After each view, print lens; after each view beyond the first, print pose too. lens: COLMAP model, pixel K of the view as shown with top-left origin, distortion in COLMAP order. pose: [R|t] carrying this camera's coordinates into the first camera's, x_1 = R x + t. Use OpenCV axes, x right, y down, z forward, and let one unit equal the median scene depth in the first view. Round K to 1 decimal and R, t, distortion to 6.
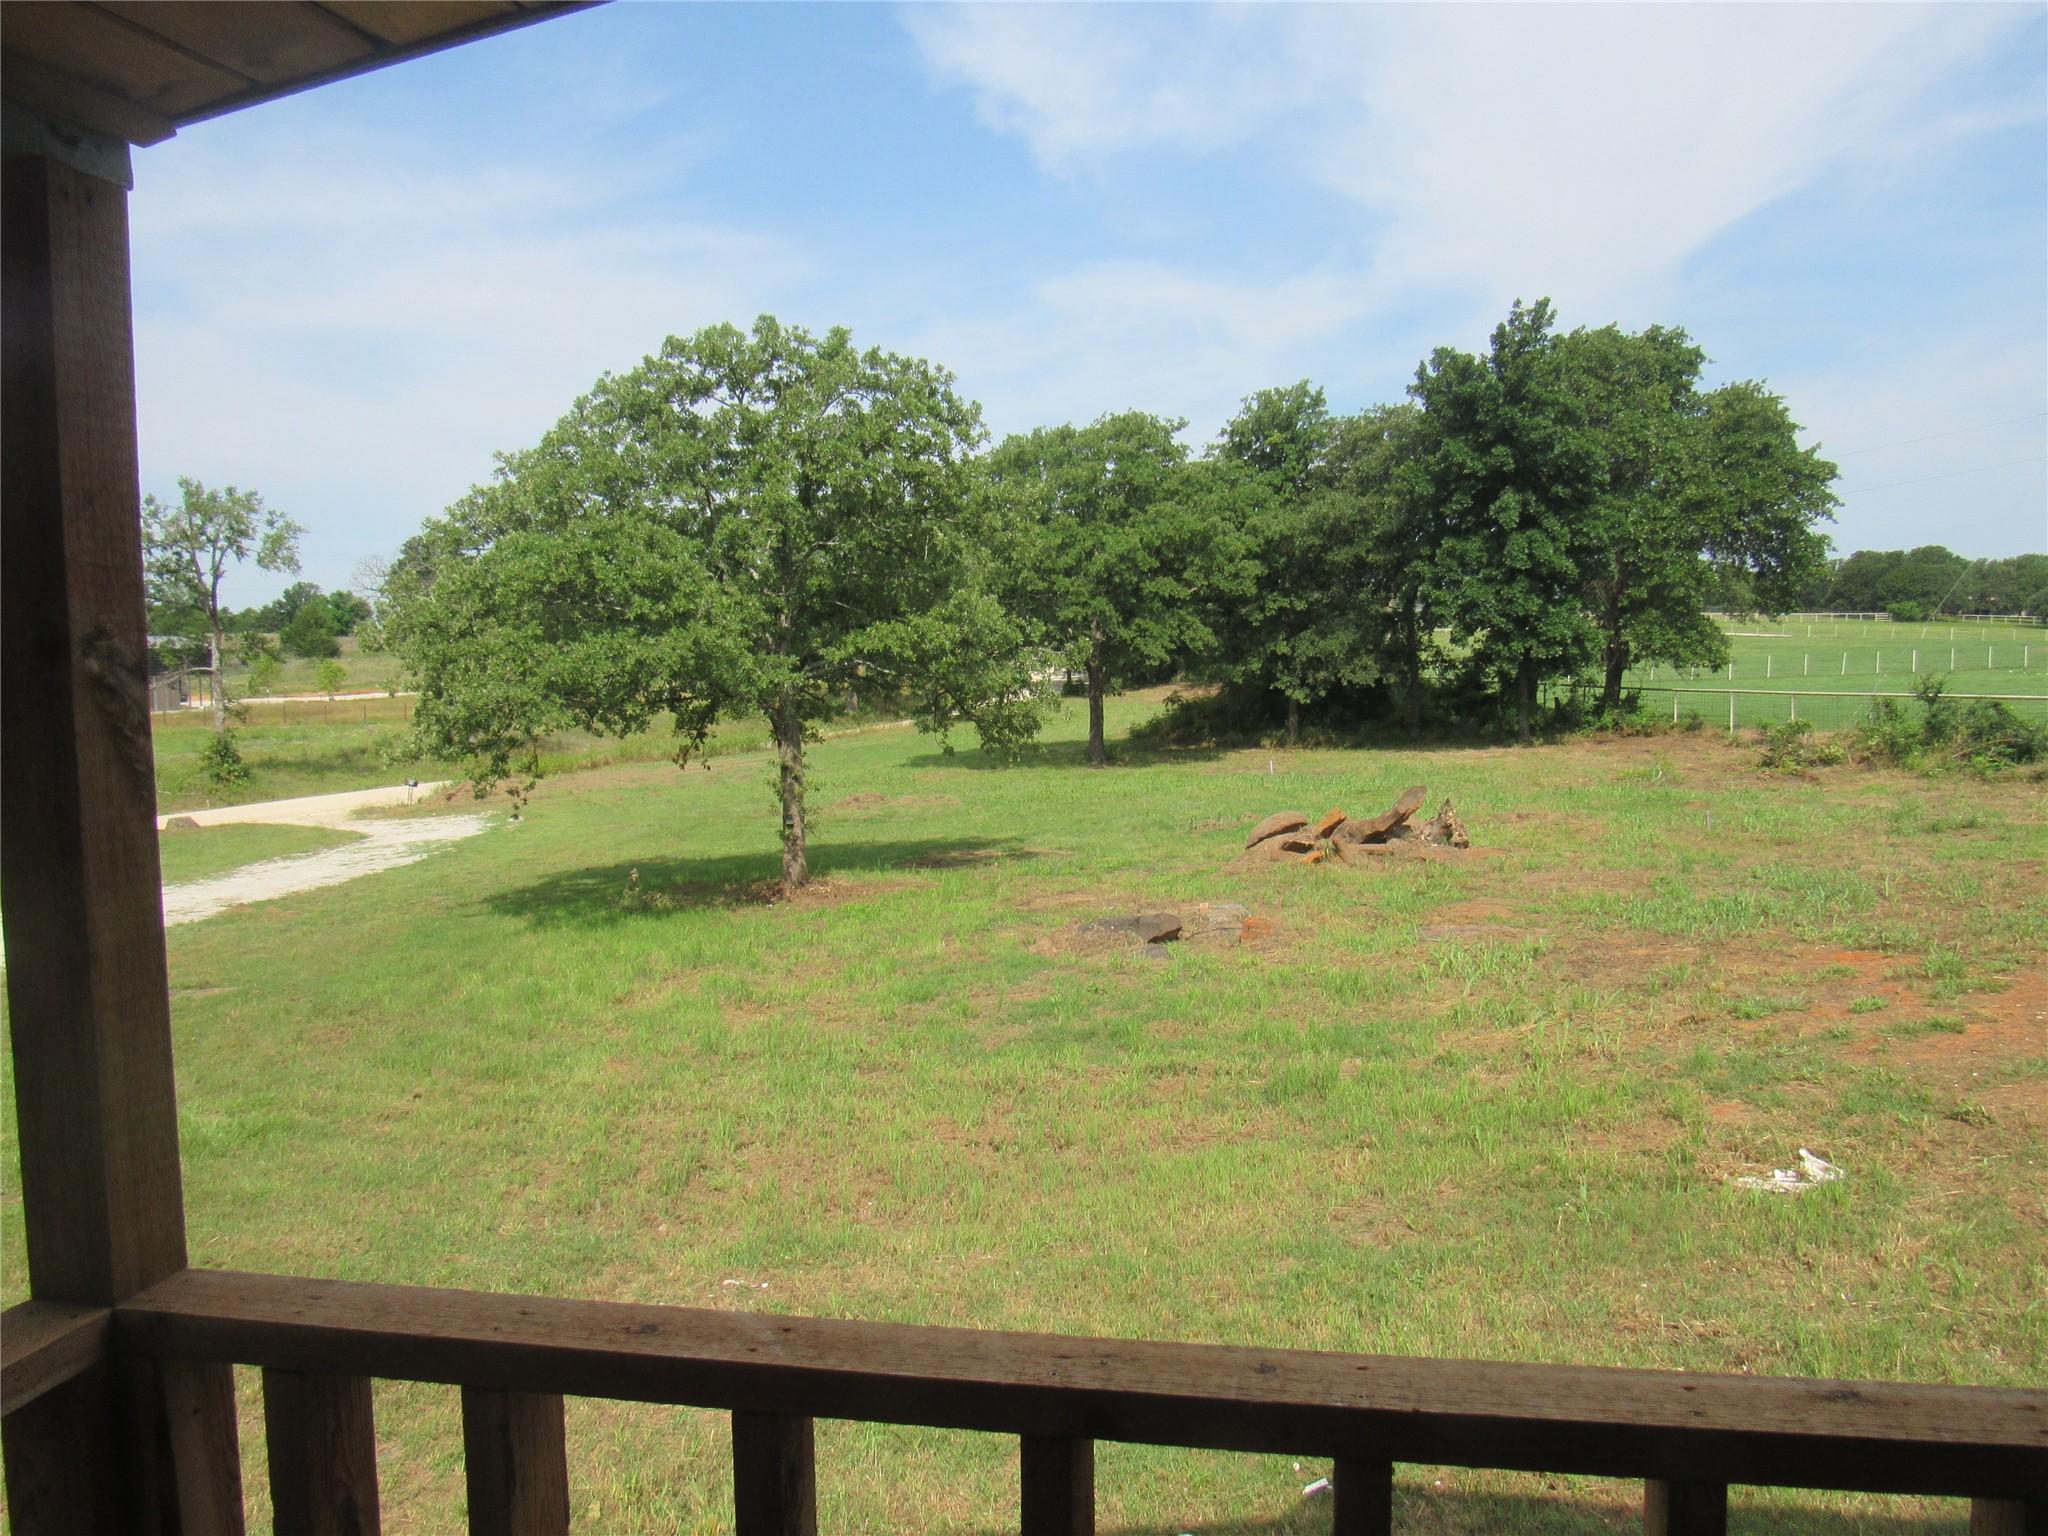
lens RADIAL K [[1574.7, 0, 1024.0], [0, 1574.7, 768.0], [0, 0, 1]] dist [-0.013674, -0.003607]
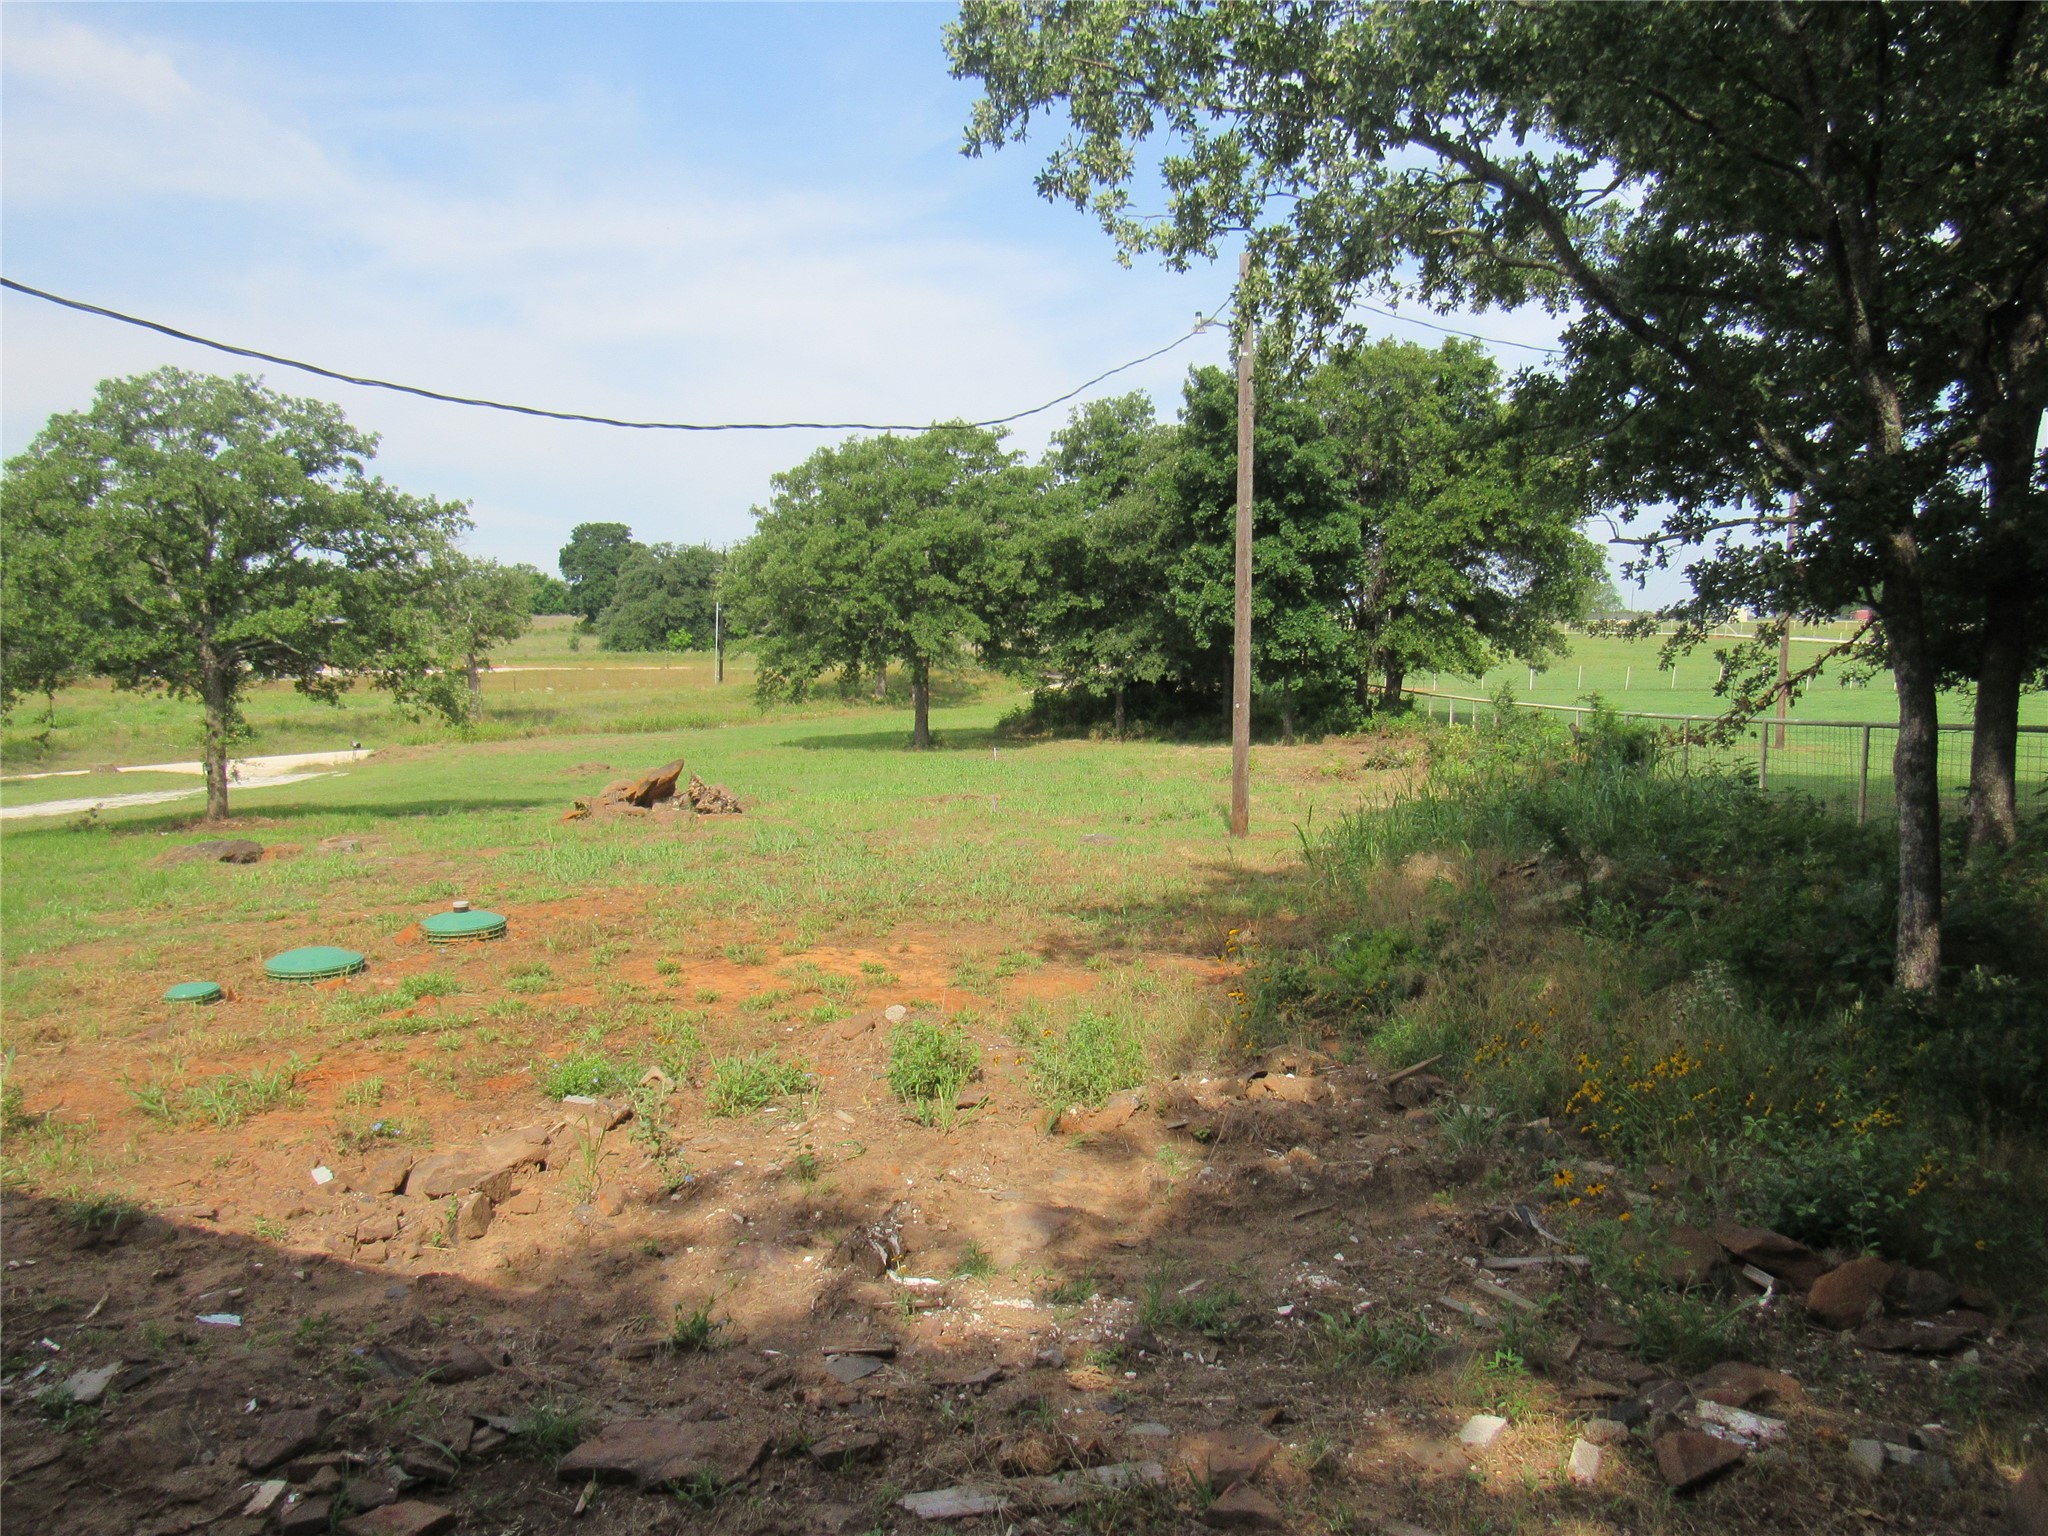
lens RADIAL K [[1574.7, 0, 1024.0], [0, 1574.7, 768.0], [0, 0, 1]] dist [-0.013674, -0.003607]
pose [[0.987536, 0.036723, -0.153051, 0.303538], [-0.035864, 0.999322, 0.008369, -0.000634], [0.153254, -0.002776, 0.988183, -0.053486]]
